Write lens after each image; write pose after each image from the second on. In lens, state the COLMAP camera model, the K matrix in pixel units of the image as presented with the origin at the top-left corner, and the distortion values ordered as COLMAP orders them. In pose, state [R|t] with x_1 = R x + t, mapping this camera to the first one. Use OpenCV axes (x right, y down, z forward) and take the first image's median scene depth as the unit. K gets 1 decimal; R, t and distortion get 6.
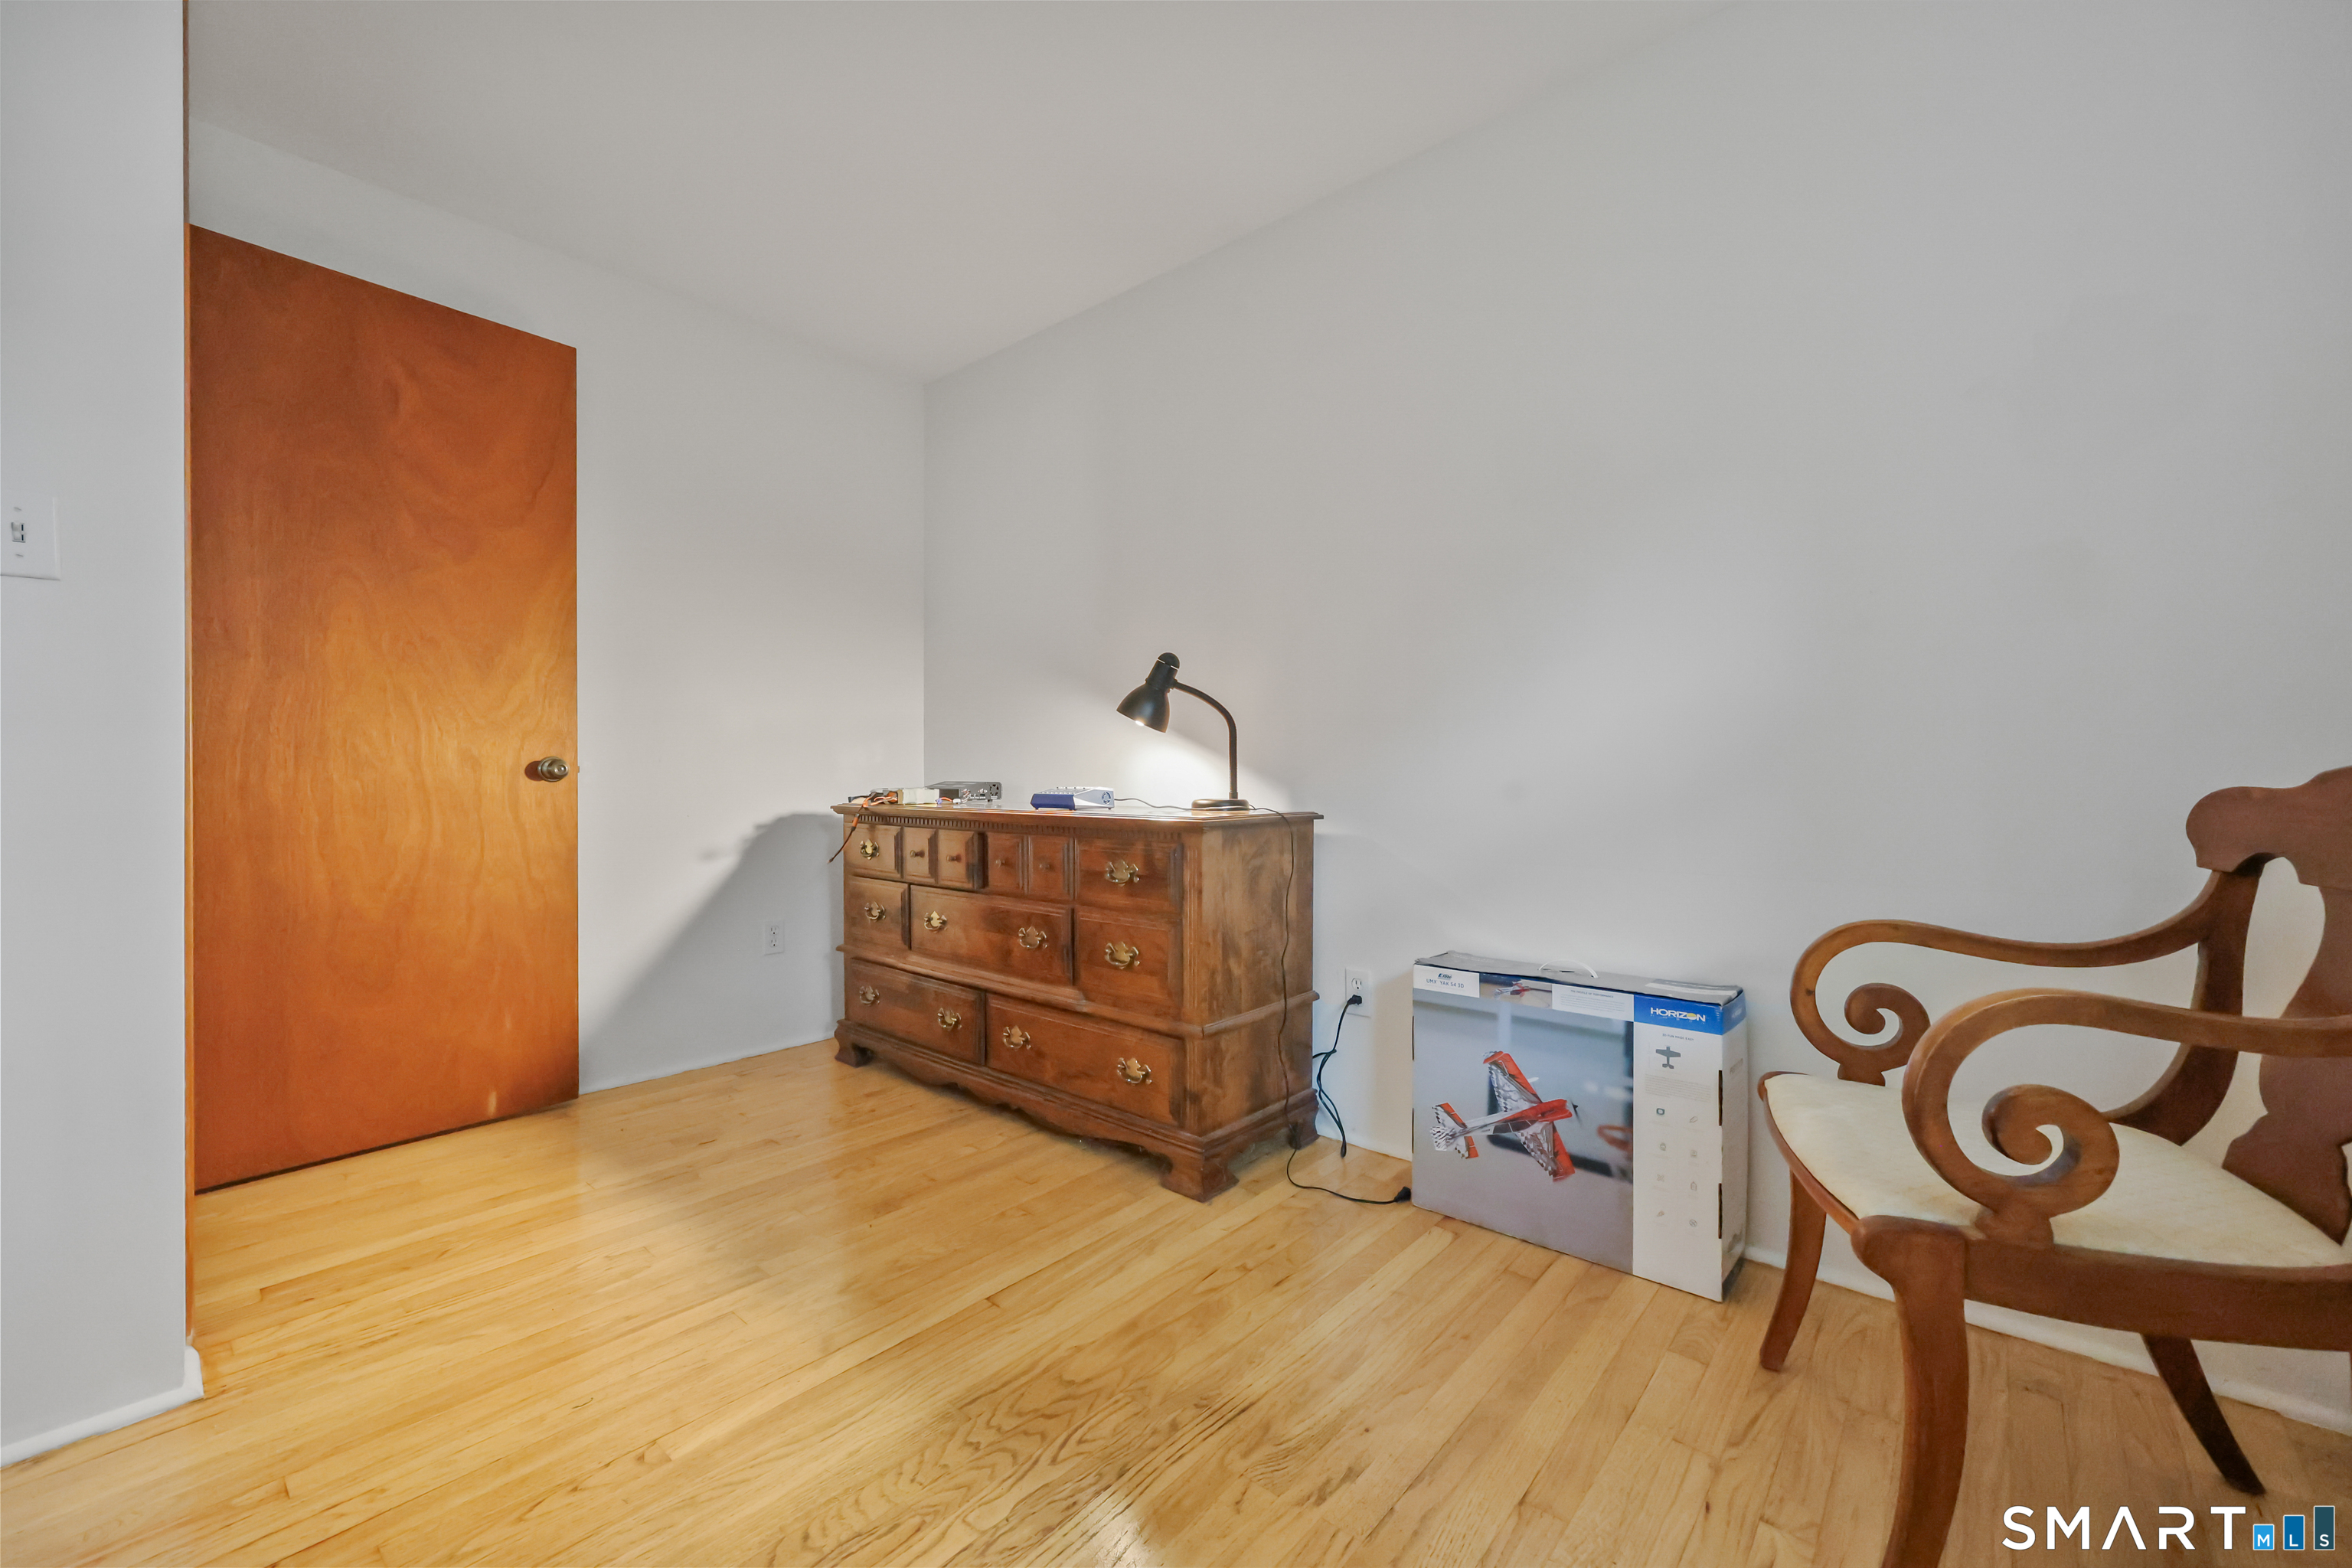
lens RADIAL K [[947.1, 0, 1163.1], [0, 947.1, 777.3], [0, 0, 1]] dist [0.000240, 0.000177]
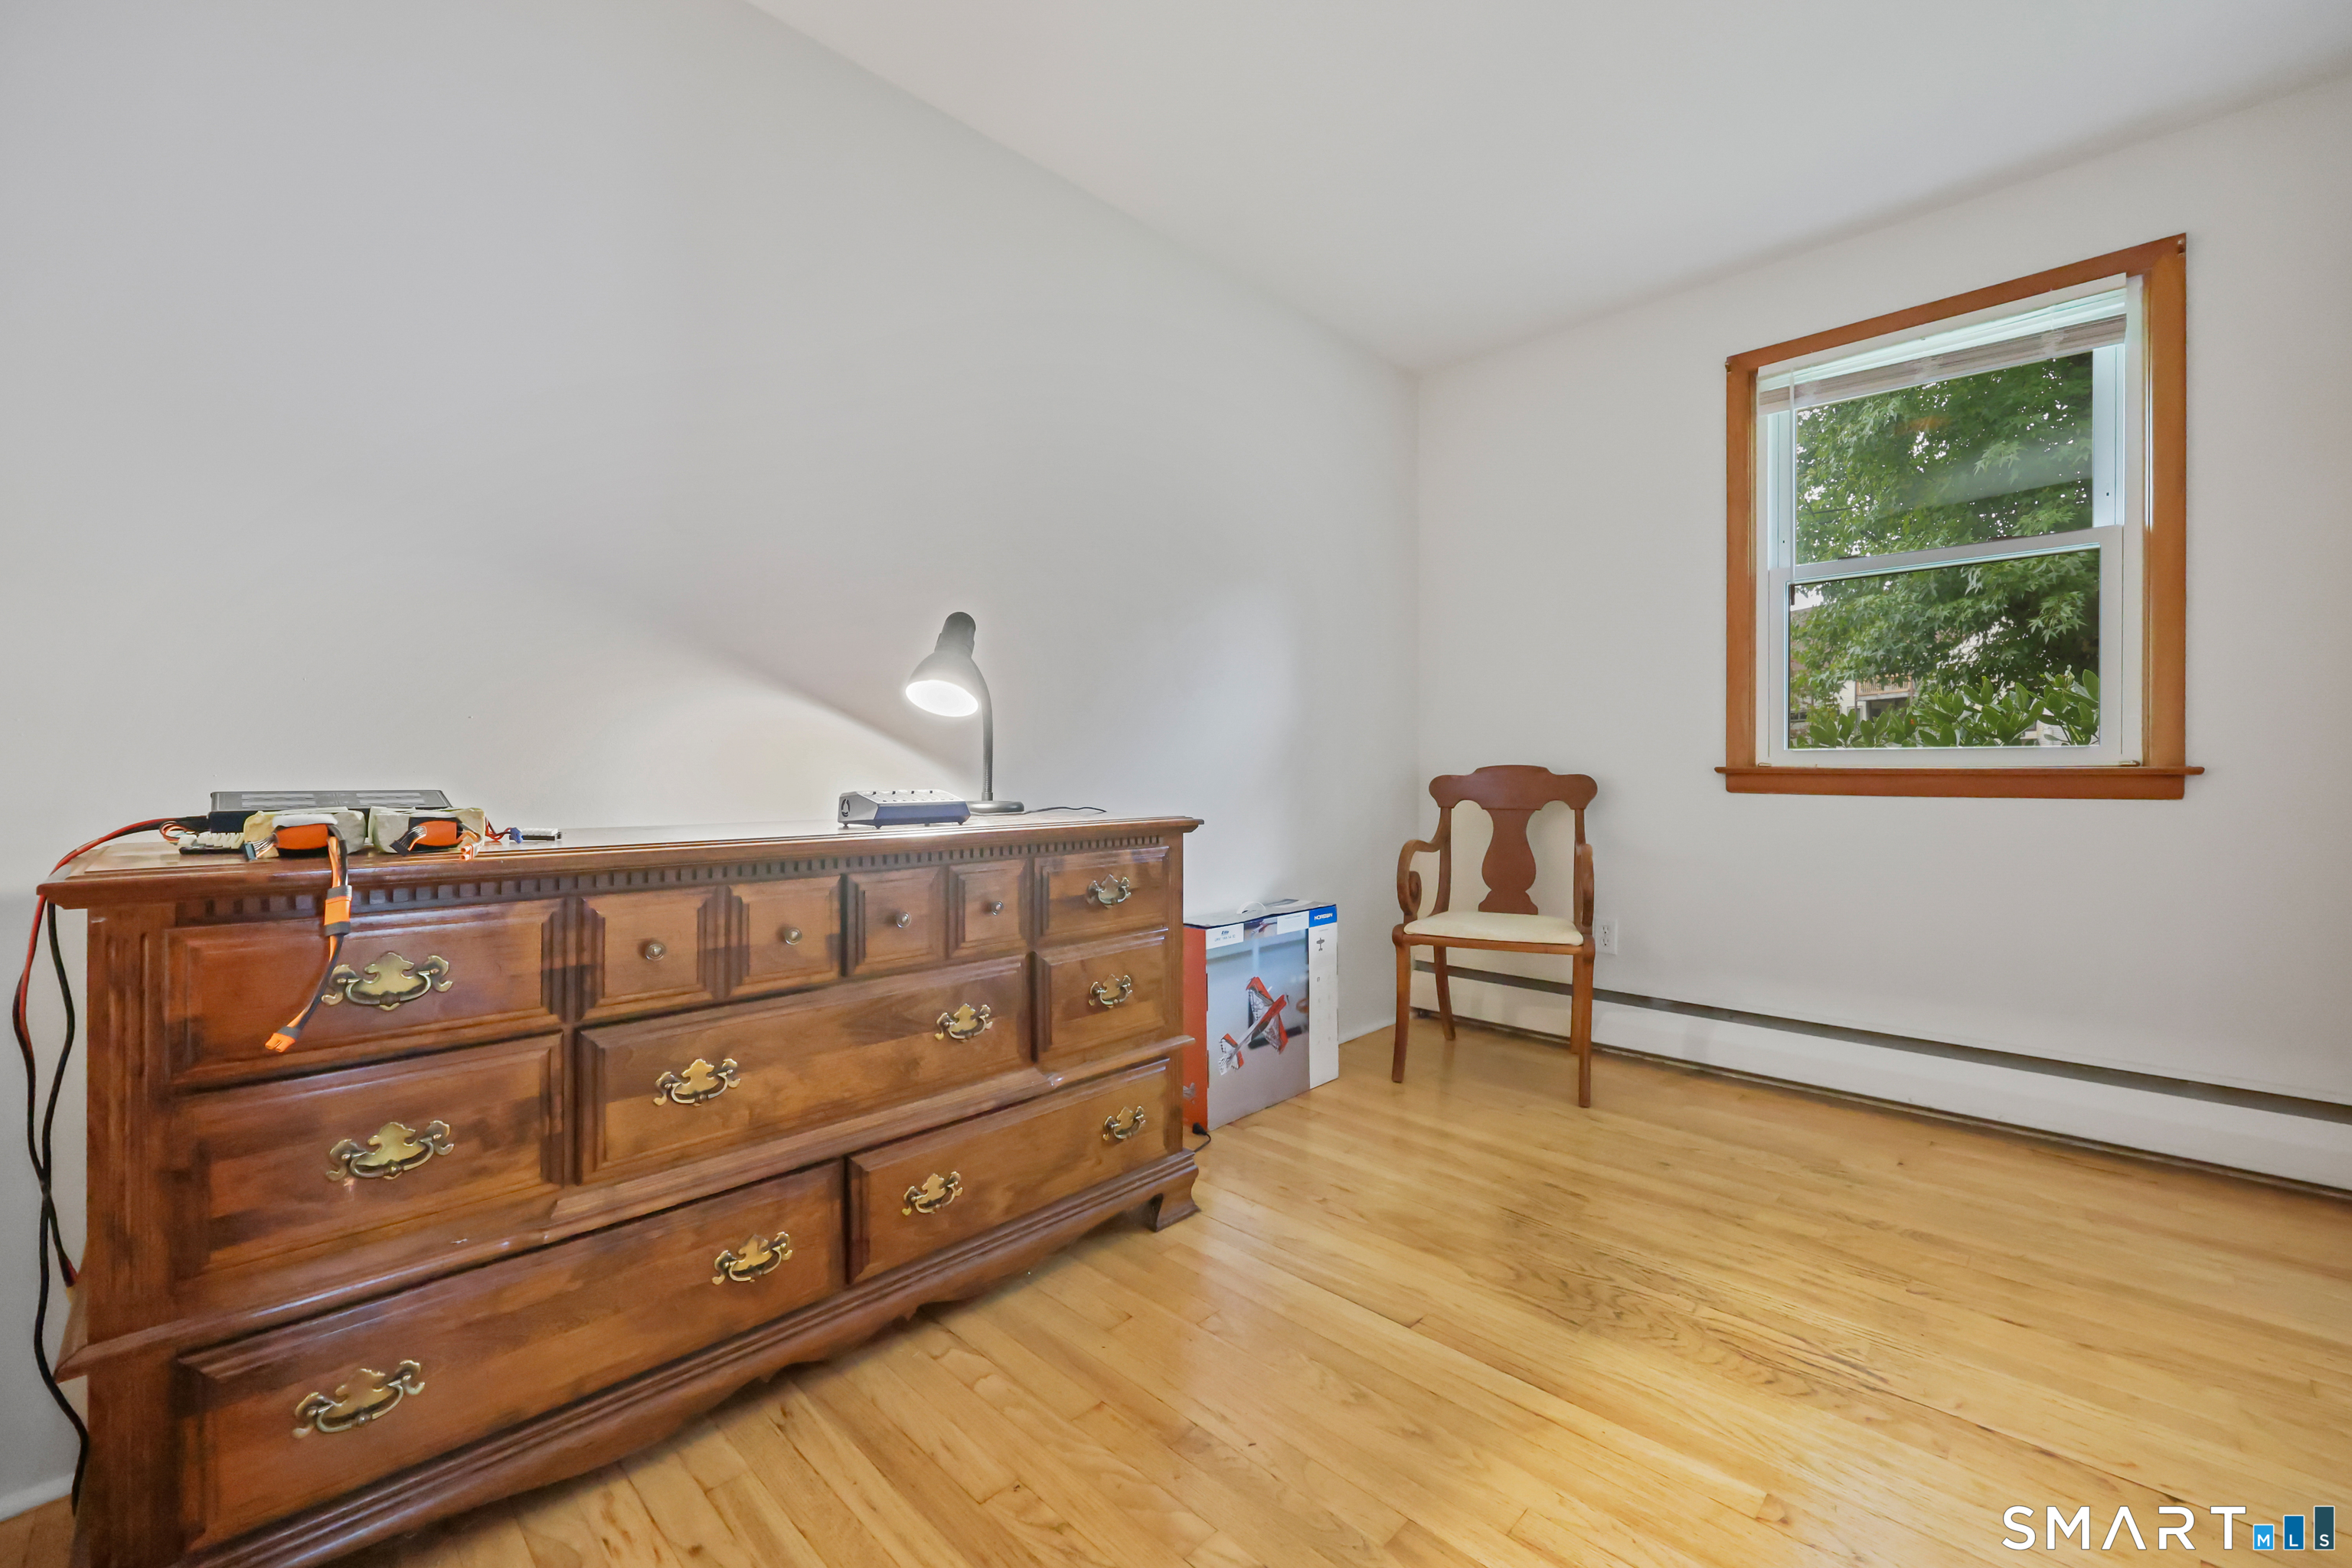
lens RADIAL K [[947.1, 0, 1214.1], [0, 947.1, 773.3], [0, 0, 1]] dist [0.000240, 0.000177]
pose [[0.036946, -0.001892, 0.999315, -0.985735], [0.009274, 0.999956, 0.001551, -0.001537], [-0.999274, 0.009210, 0.036962, 1.004939]]
